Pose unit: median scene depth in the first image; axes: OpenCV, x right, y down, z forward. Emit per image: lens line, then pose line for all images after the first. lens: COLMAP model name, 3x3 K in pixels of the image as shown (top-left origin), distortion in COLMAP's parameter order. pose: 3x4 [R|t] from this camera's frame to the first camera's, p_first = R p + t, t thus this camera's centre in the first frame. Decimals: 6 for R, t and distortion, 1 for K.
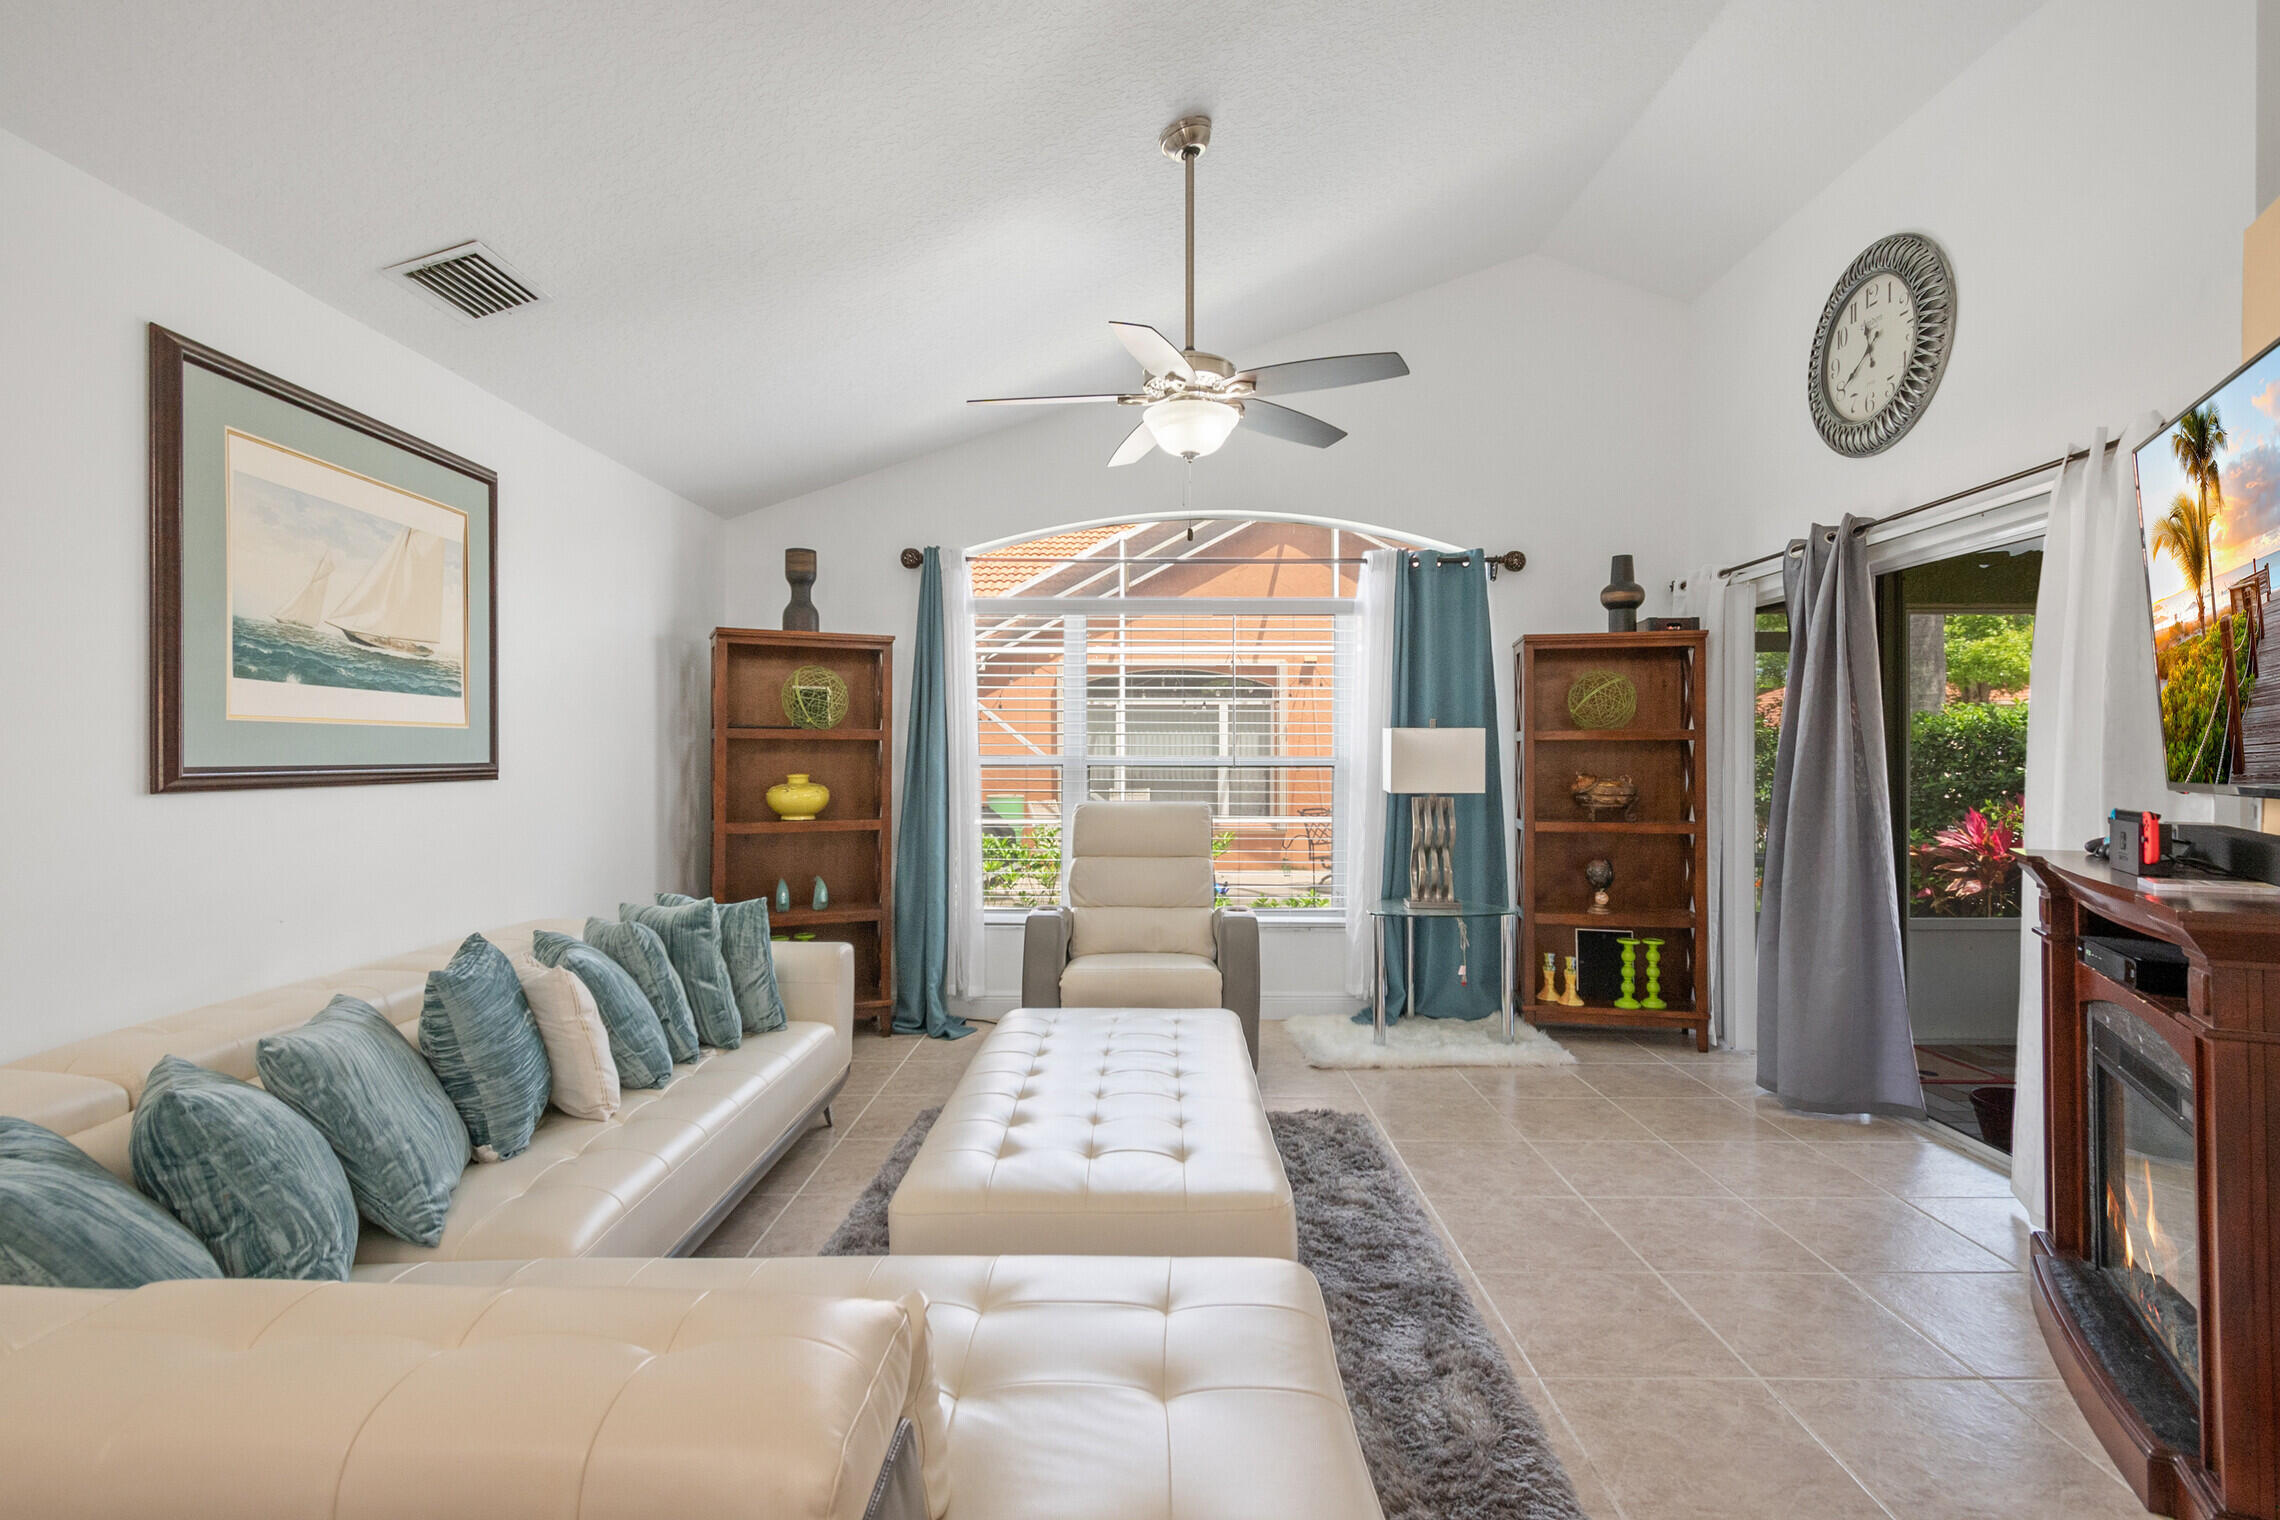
lens RADIAL K [[1045.5, 0, 1124.8], [0, 1045.5, 751.2], [0, 0, 1]] dist [0.001975, -0.001424]
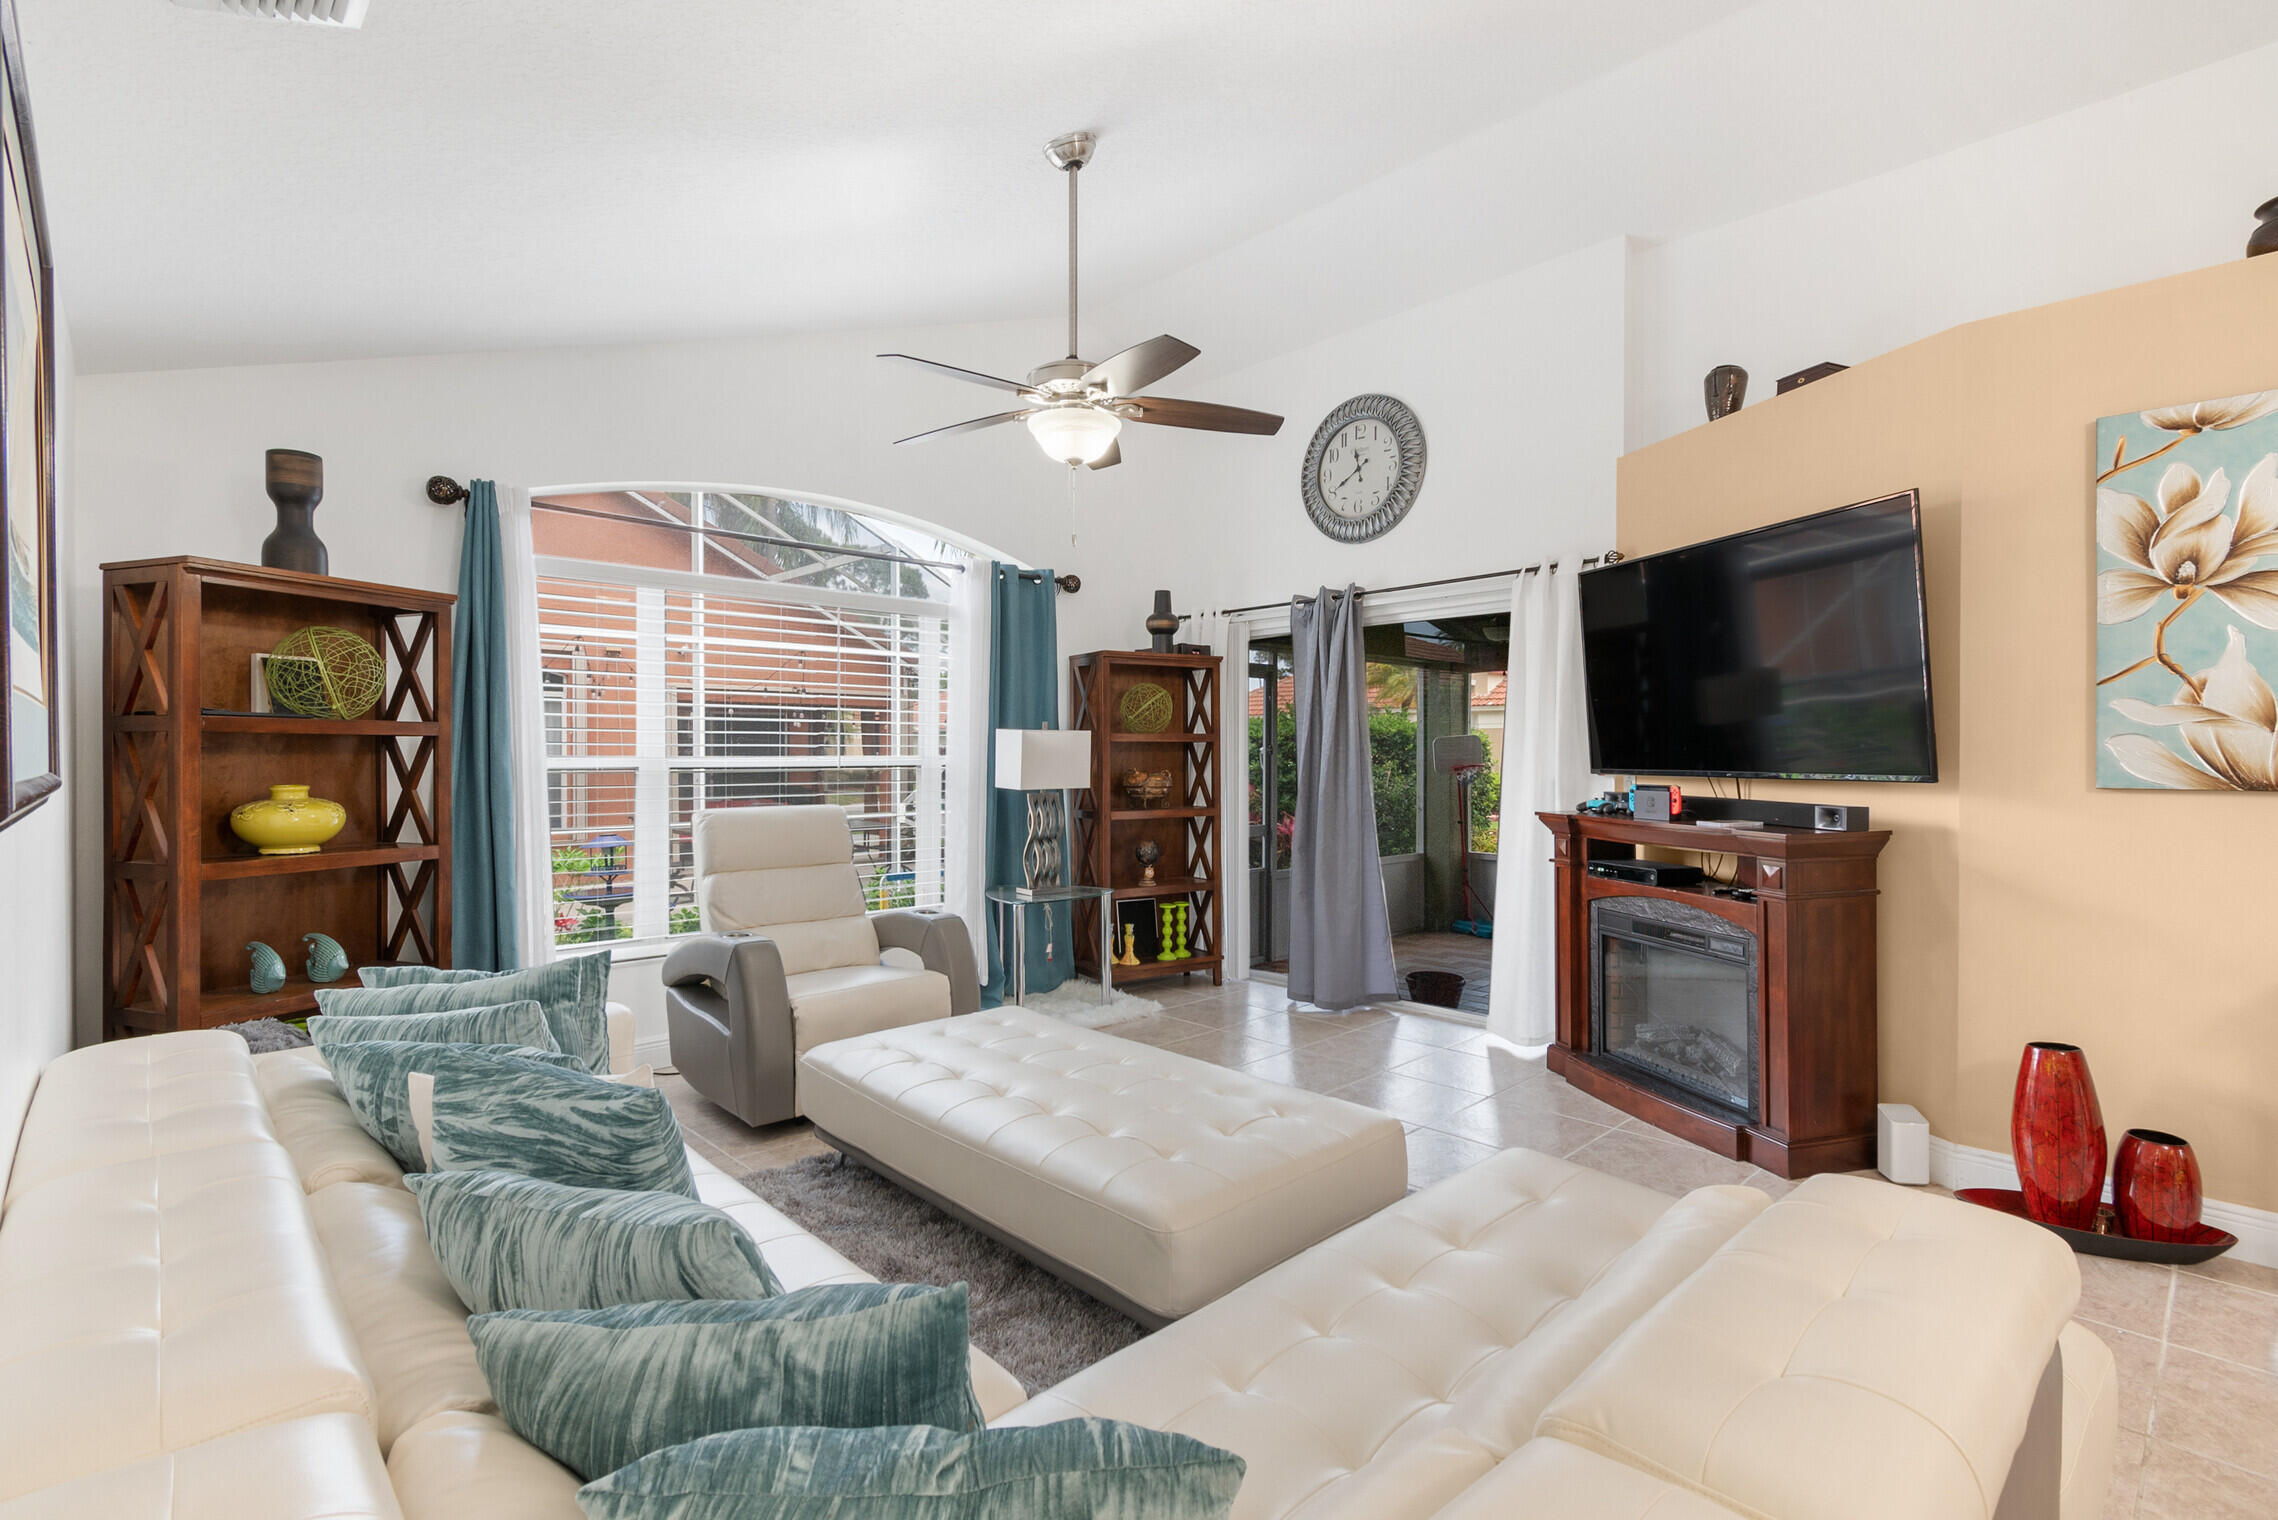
lens RADIAL K [[1044.6, 0, 1123.8], [0, 1044.6, 751.2], [0, 0, 1]] dist [0.001975, -0.001424]
pose [[0.727002, -0.000773, 0.686635, -0.395775], [0.000037, 0.999999, 0.001086, -0.000681], [-0.686636, -0.000764, 0.727001, 0.145809]]
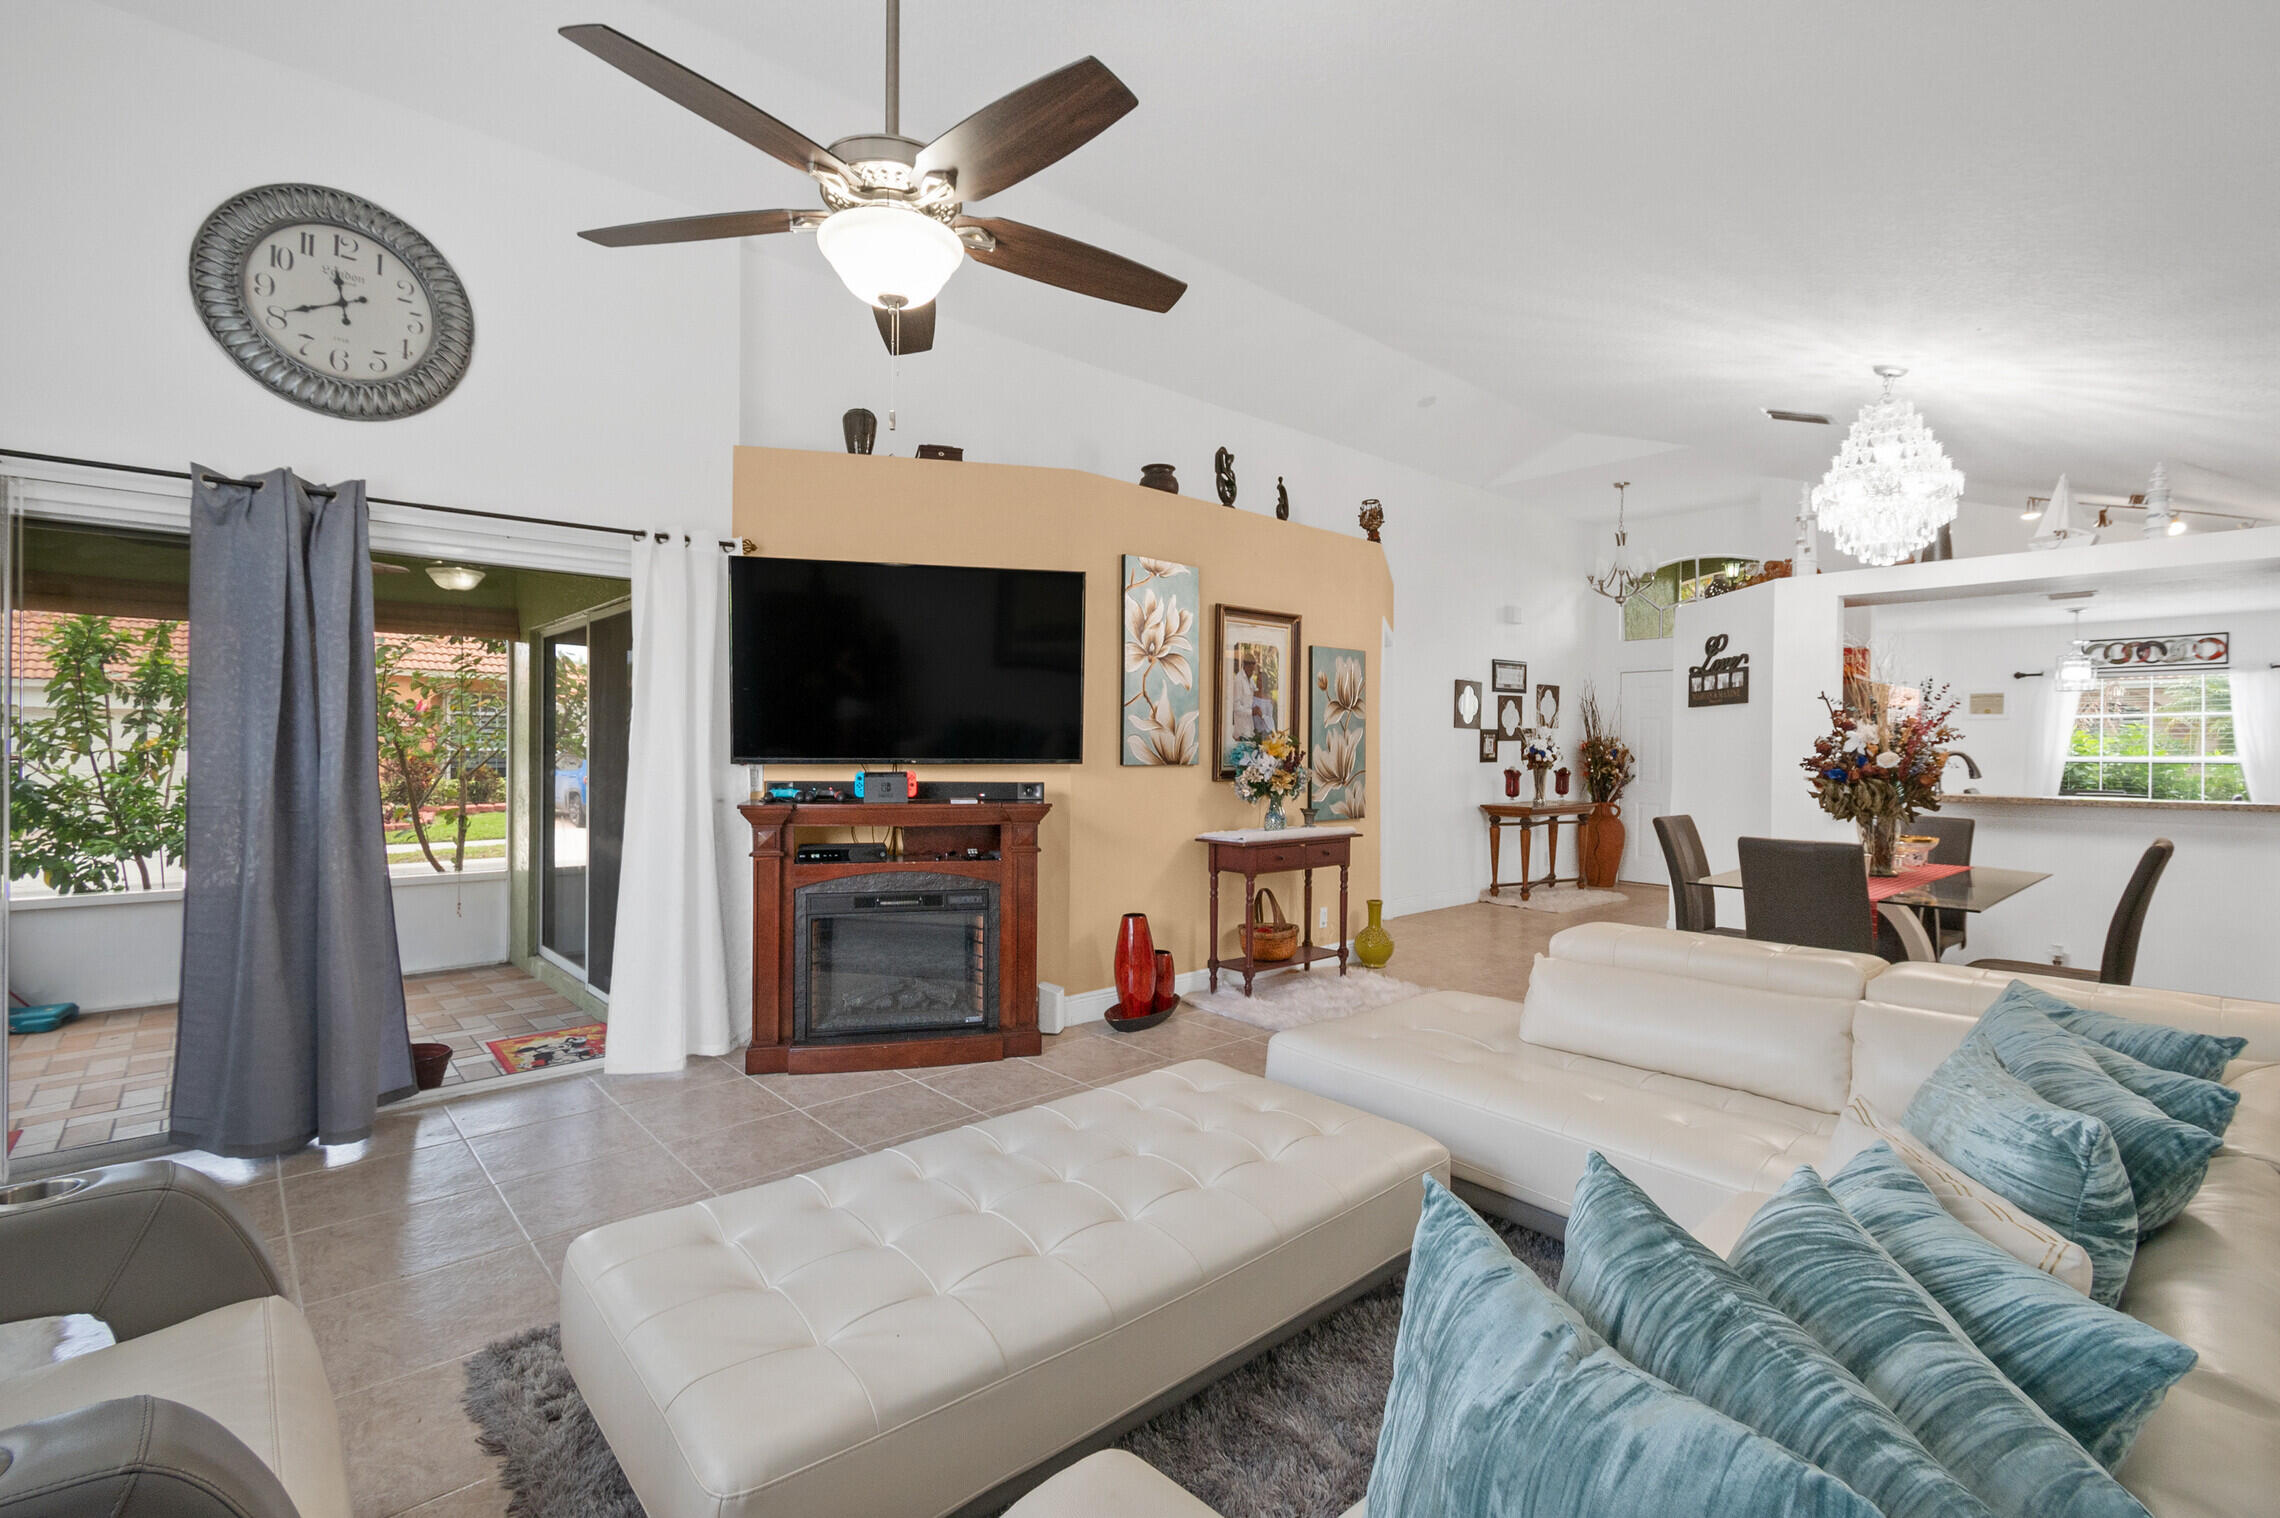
lens RADIAL K [[1045.5, 0, 1124.8], [0, 1045.5, 750.2], [0, 0, 1]] dist [0.001975, -0.001424]
pose [[-0.683000, -0.002824, 0.730413, -0.347640], [-0.004515, 0.999990, -0.000356, 0.006620], [-0.730404, -0.003541, -0.683006, 0.892161]]
